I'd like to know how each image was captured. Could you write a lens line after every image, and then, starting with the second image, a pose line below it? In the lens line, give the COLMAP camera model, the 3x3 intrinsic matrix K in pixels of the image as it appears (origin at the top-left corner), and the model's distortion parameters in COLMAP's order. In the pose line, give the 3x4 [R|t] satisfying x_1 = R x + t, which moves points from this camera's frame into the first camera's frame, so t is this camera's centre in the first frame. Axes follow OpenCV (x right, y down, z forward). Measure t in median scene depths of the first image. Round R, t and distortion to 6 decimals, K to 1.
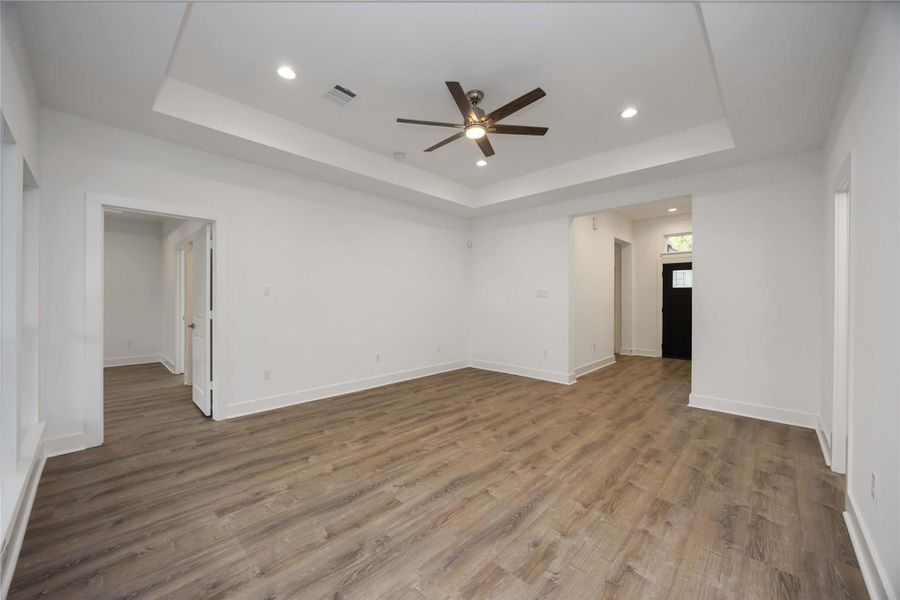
lens RADIAL K [[342.1, 0, 447.2], [0, 342.1, 299.6], [0, 0, 1]] dist [-0.001873, 0.000116]
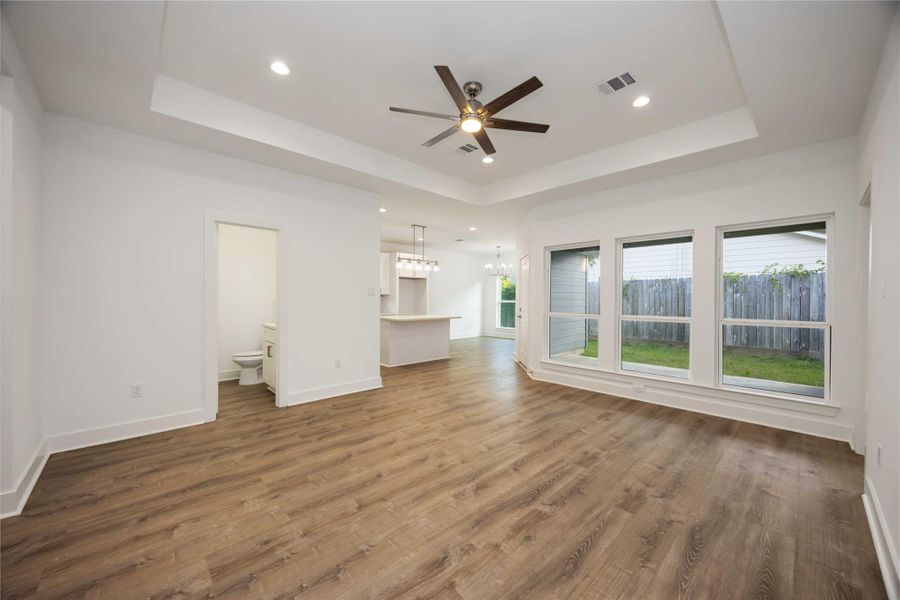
lens RADIAL K [[342.1, 0, 449.9], [0, 342.1, 299.8], [0, 0, 1]] dist [-0.001873, 0.000116]
pose [[-0.998940, -0.009111, 0.045110, 0.088971], [-0.009120, 0.999958, 0.000001, 0.000098], [-0.045108, -0.000411, -0.998982, 1.859143]]
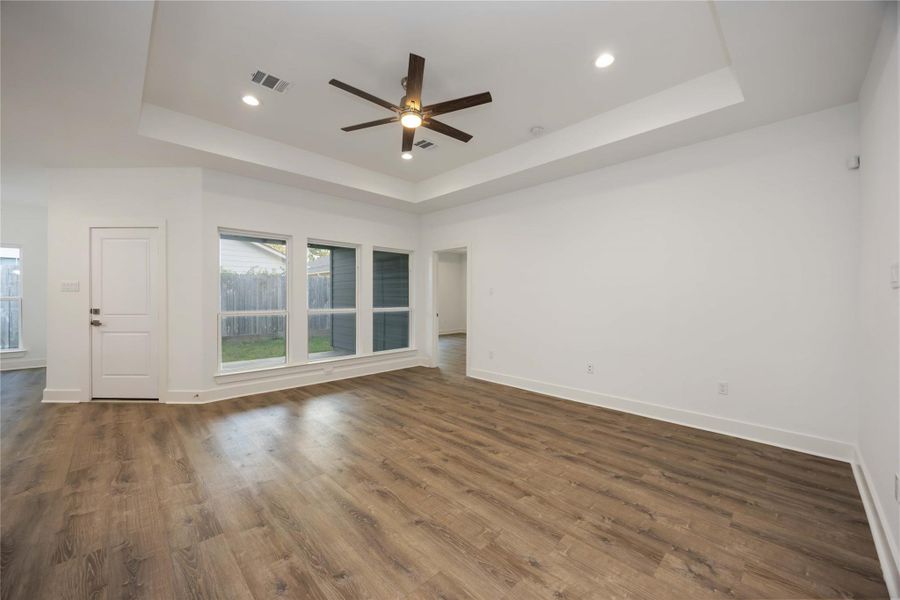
lens RADIAL K [[342.1, 0, 450.3], [0, 342.1, 299.4], [0, 0, 1]] dist [-0.001873, 0.000116]
pose [[-0.031375, 0.004697, -0.999497, 0.975560], [-0.002559, 0.999985, 0.004780, 0.001404], [0.999504, 0.002707, -0.031363, 1.080869]]
